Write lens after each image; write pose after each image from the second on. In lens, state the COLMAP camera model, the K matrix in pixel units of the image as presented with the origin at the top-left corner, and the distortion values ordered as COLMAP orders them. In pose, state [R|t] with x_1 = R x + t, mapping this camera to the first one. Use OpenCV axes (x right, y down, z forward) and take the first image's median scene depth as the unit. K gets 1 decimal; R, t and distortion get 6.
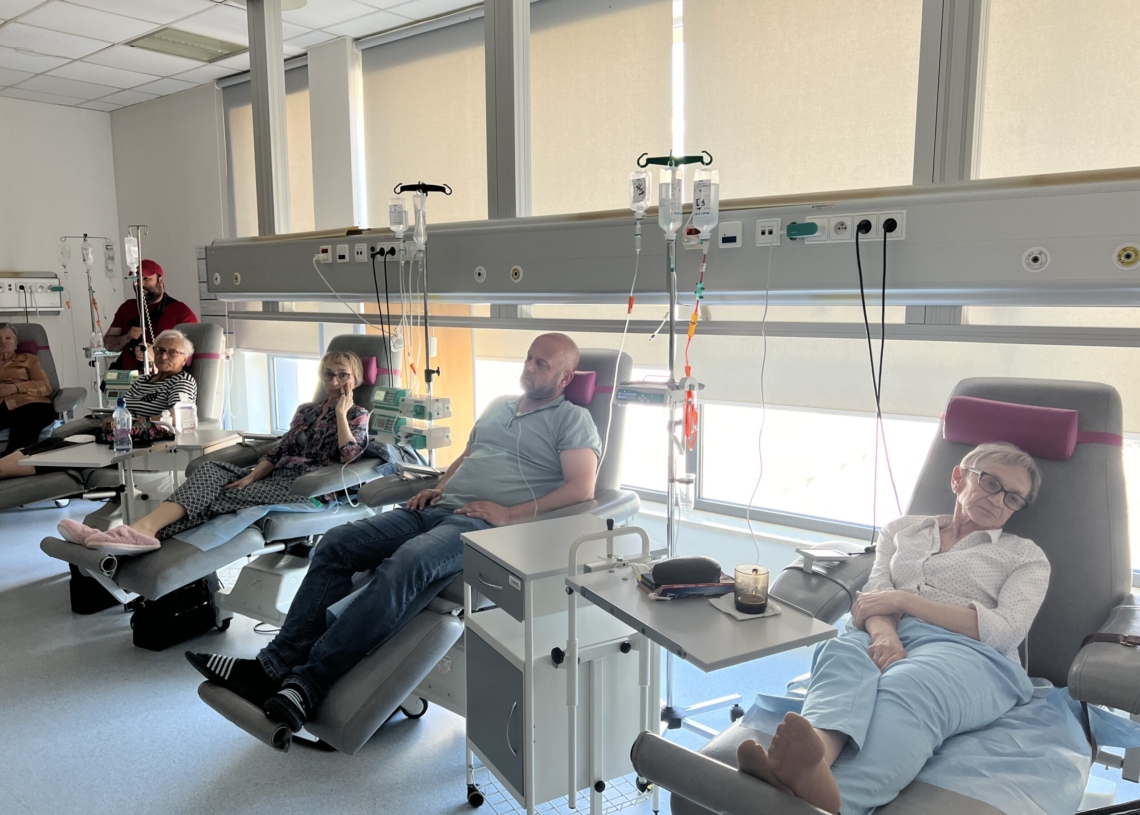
lens RADIAL K [[854.2, 0, 570.0], [0, 854.2, 407.5], [0, 0, 1]] dist [0.037238, -0.000962]
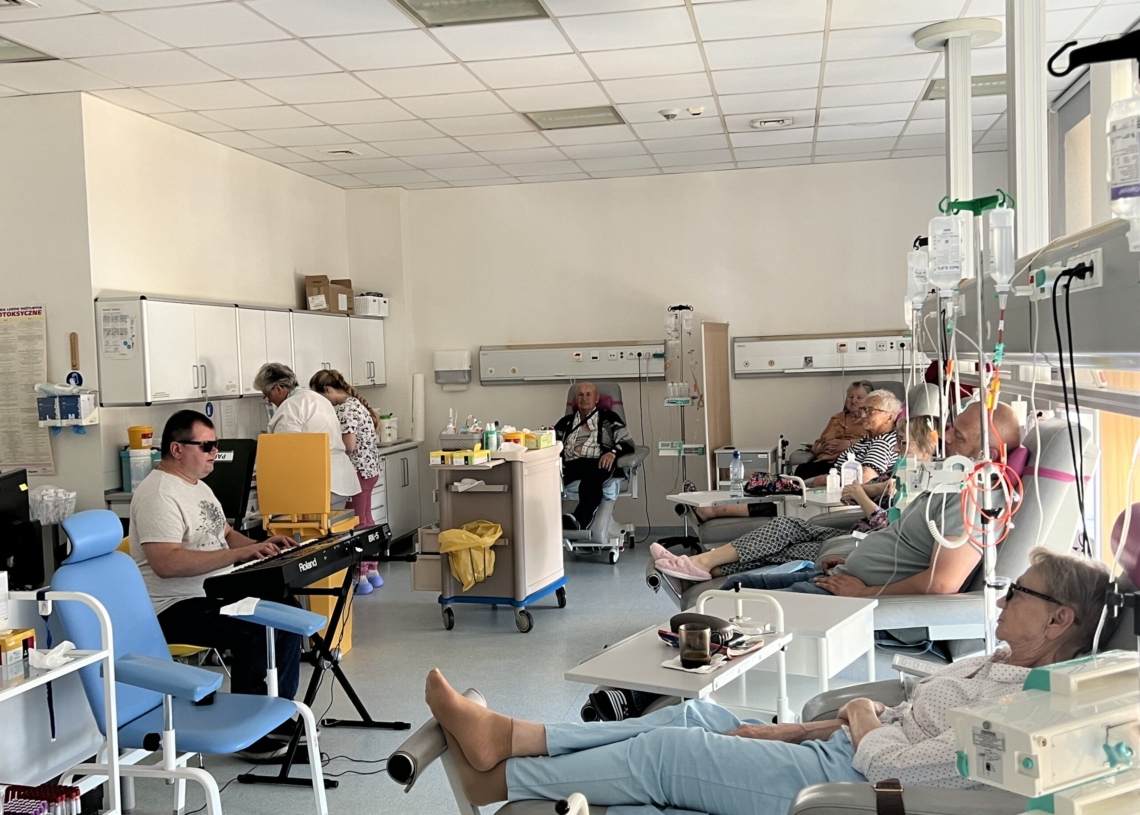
lens RADIAL K [[1192.2, 0, 570.0], [0, 1192.2, 407.5], [0, 0, 1]] dist [0.001849, -0.000076]
pose [[0.474994, 0.029979, -0.879478, 0.841640], [-0.094309, 0.995398, -0.017005, -0.021555], [0.874921, 0.091020, 0.475635, 0.079214]]
